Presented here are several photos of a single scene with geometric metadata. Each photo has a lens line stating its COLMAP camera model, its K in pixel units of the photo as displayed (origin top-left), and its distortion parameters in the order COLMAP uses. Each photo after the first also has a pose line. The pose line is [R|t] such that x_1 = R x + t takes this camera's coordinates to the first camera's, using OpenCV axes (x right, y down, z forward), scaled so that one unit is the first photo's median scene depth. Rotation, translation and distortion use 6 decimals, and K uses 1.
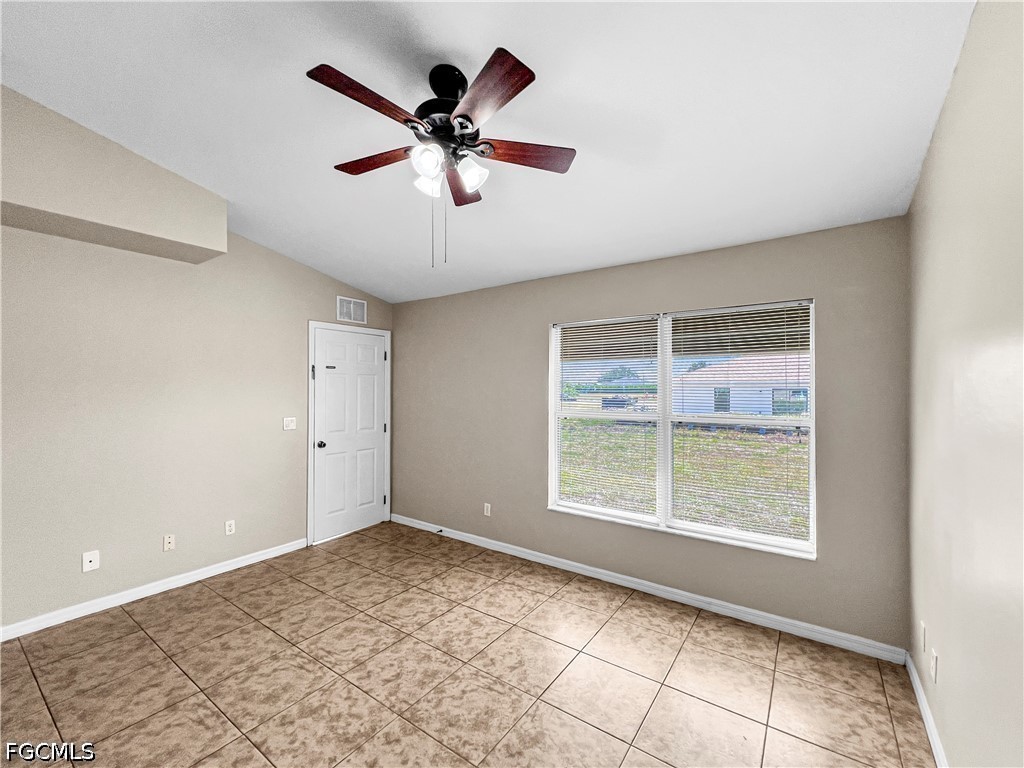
lens RADIAL K [[433.6, 0, 512.0], [0, 433.6, 386.3], [0, 0, 1]] dist [0.000209, 0.000452]
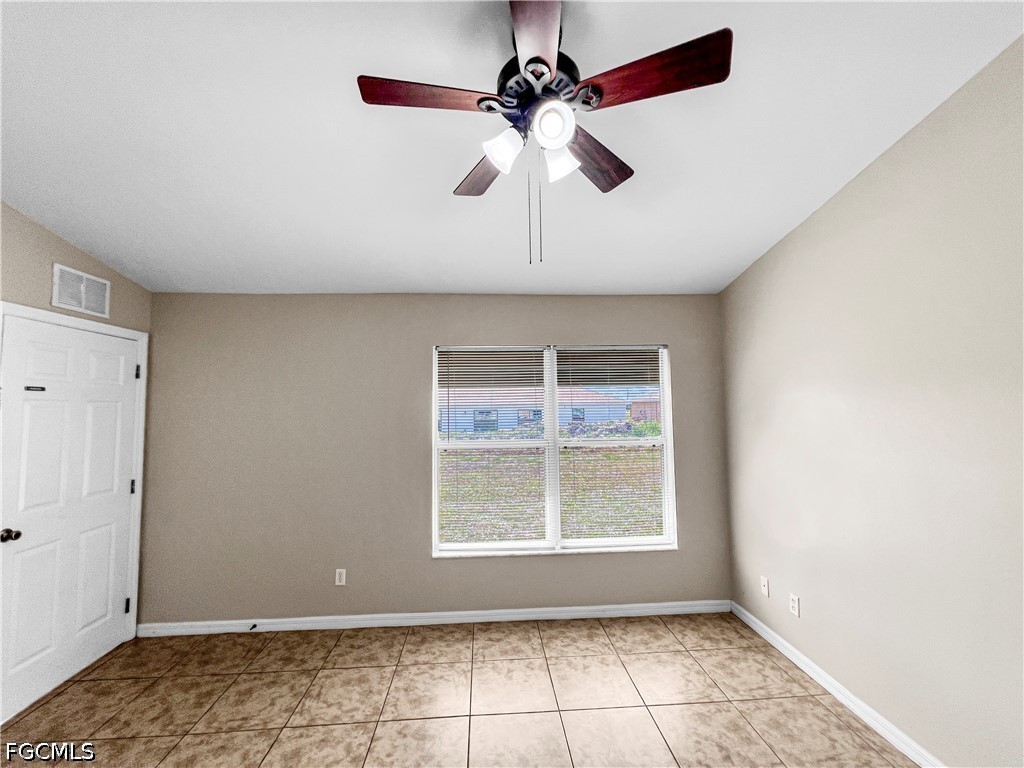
lens RADIAL K [[413.9, 0, 512.0], [0, 413.9, 384.0], [0, 0, 1]] dist [-0.000586, 0.000471]
pose [[0.773808, 0.026173, 0.632879, -0.355275], [0.011562, 0.998396, -0.055425, -0.017212], [-0.633314, 0.050206, 0.772265, 0.265049]]
